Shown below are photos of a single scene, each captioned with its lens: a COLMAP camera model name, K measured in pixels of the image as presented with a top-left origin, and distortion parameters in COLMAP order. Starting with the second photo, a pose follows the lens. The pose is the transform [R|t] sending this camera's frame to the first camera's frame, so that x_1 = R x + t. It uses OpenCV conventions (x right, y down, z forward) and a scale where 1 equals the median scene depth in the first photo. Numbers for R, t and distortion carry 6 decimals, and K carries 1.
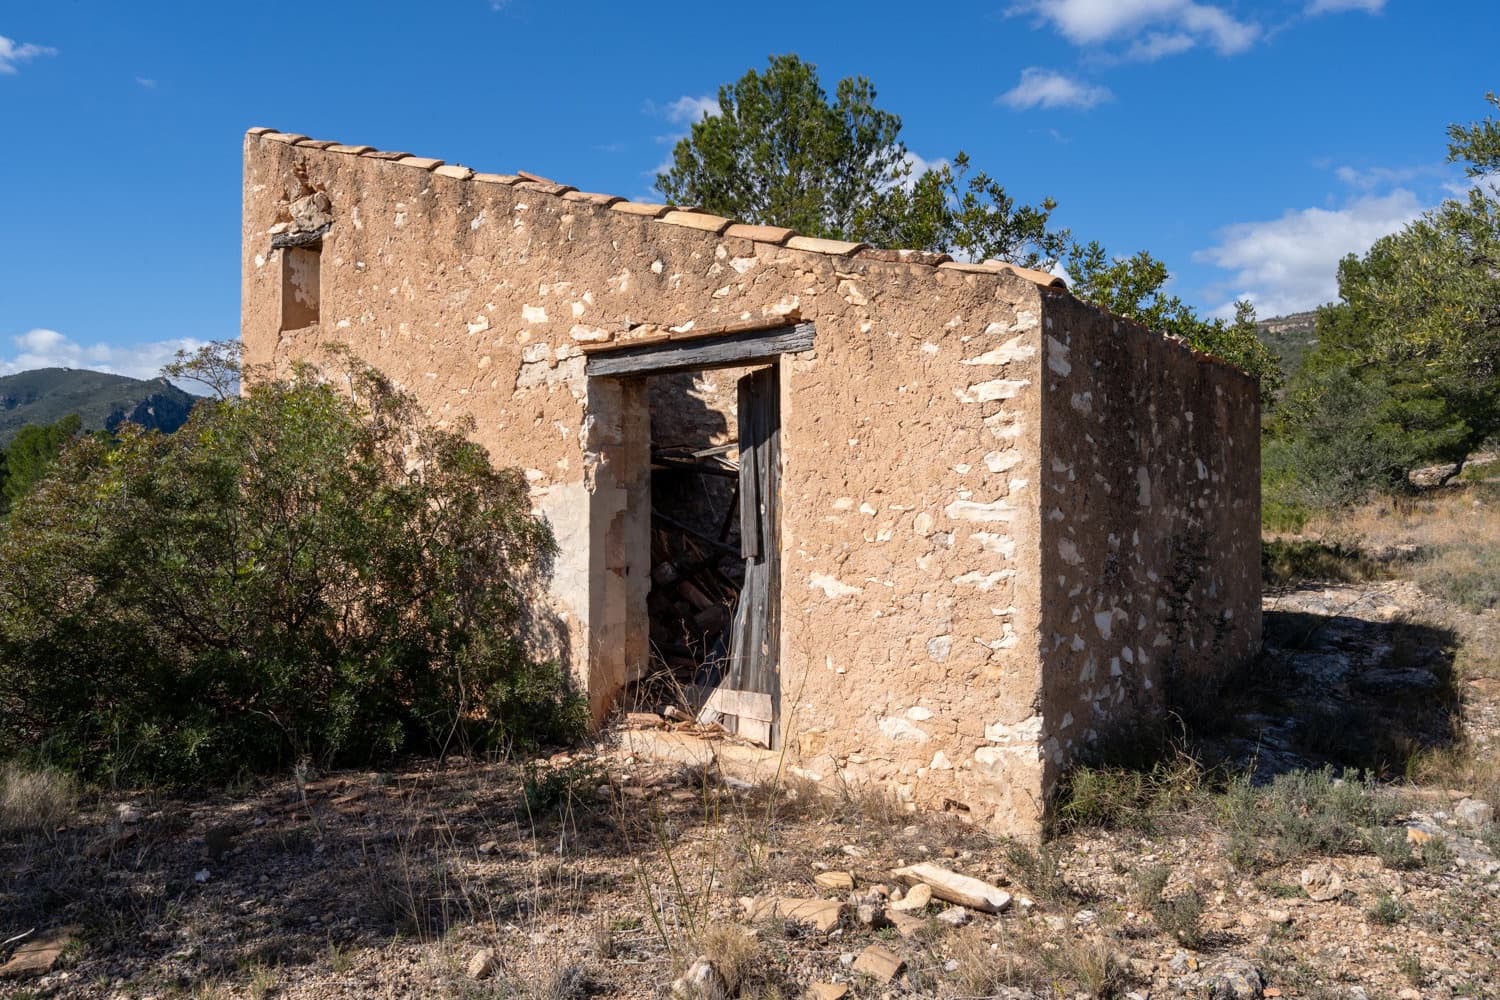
lens RADIAL K [[1078.2, 0, 758.4], [0, 1078.2, 491.0], [0, 0, 1]] dist [0.025825, 0.004931]
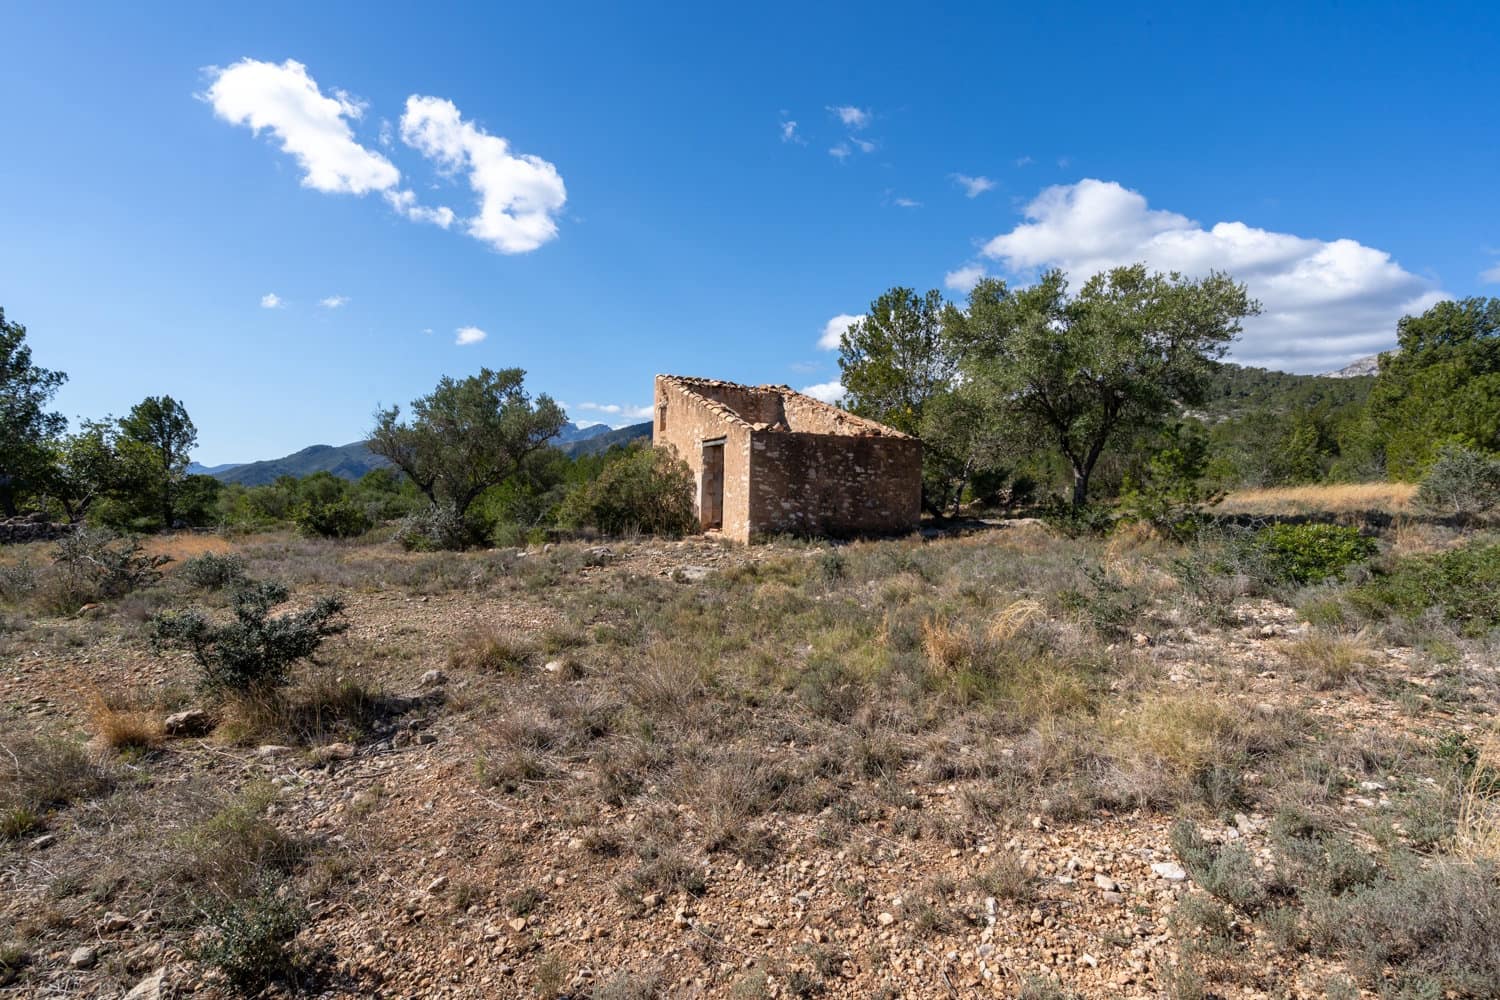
lens RADIAL K [[699.7, 0, 751.8], [0, 699.7, 497.3], [0, 0, 1]] dist [-0.005385, 0.003620]
pose [[0.886795, 0.021143, -0.461680, 1.304109], [-0.010109, 0.999601, 0.026361, 0.015752], [0.462053, -0.018710, 0.886655, -1.341191]]
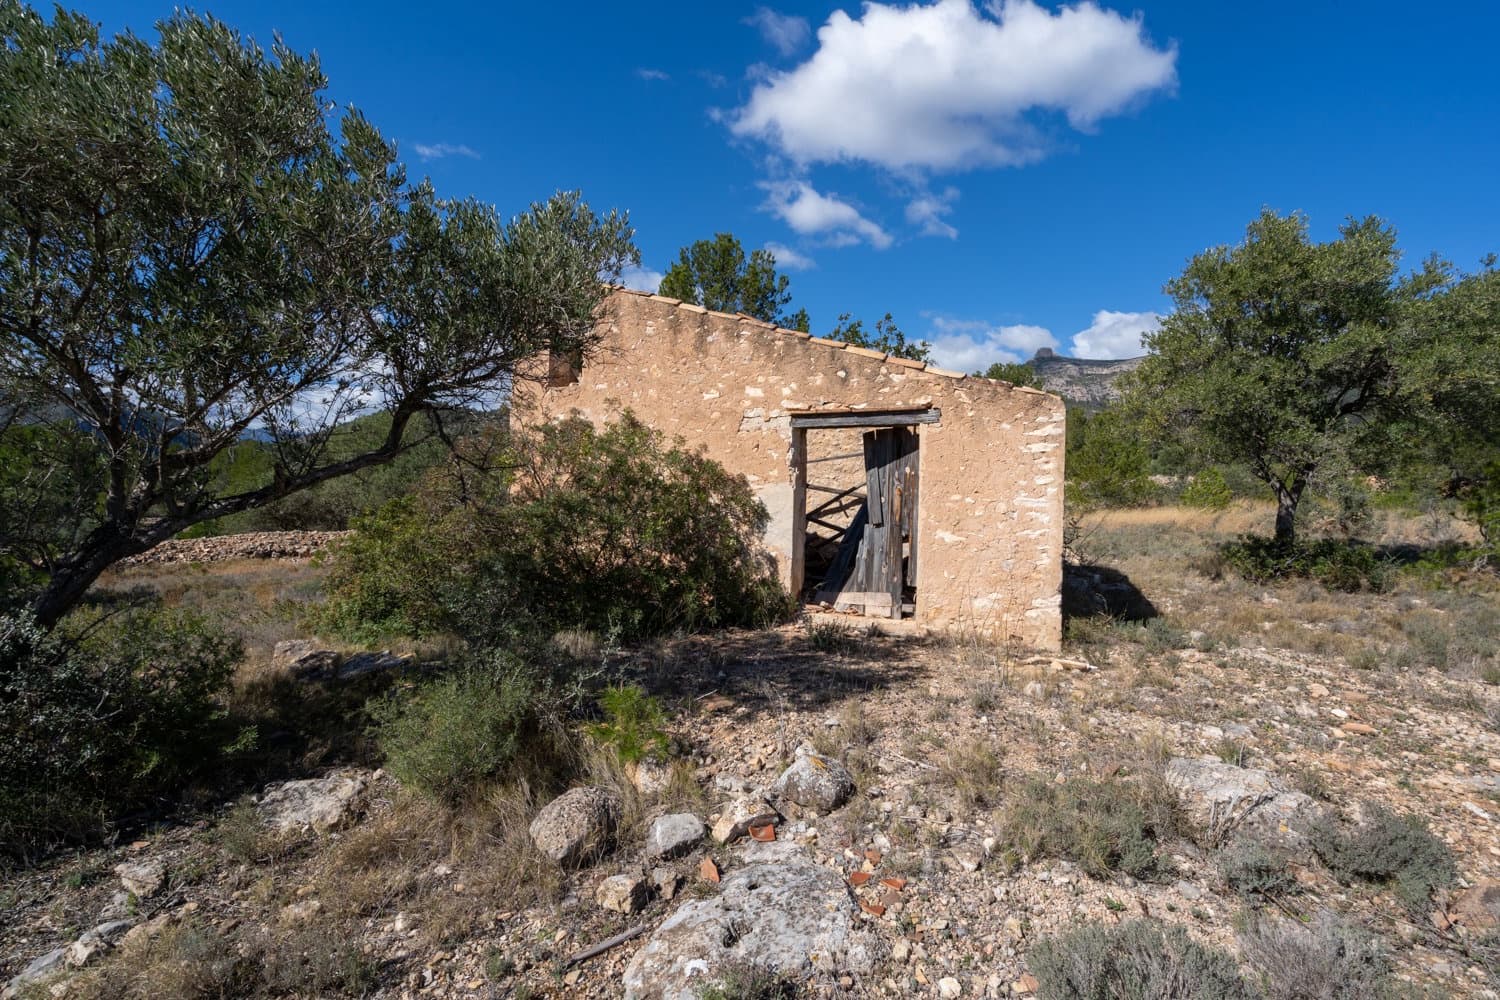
lens RADIAL K [[699.7, 0, 737.8], [0, 699.7, 494.8], [0, 0, 1]] dist [-0.005385, 0.003620]
pose [[0.962443, 0.027974, 0.270039, -0.594794], [-0.027888, 0.999602, -0.004154, 0.020853], [-0.270048, -0.003533, 0.962840, -0.162274]]
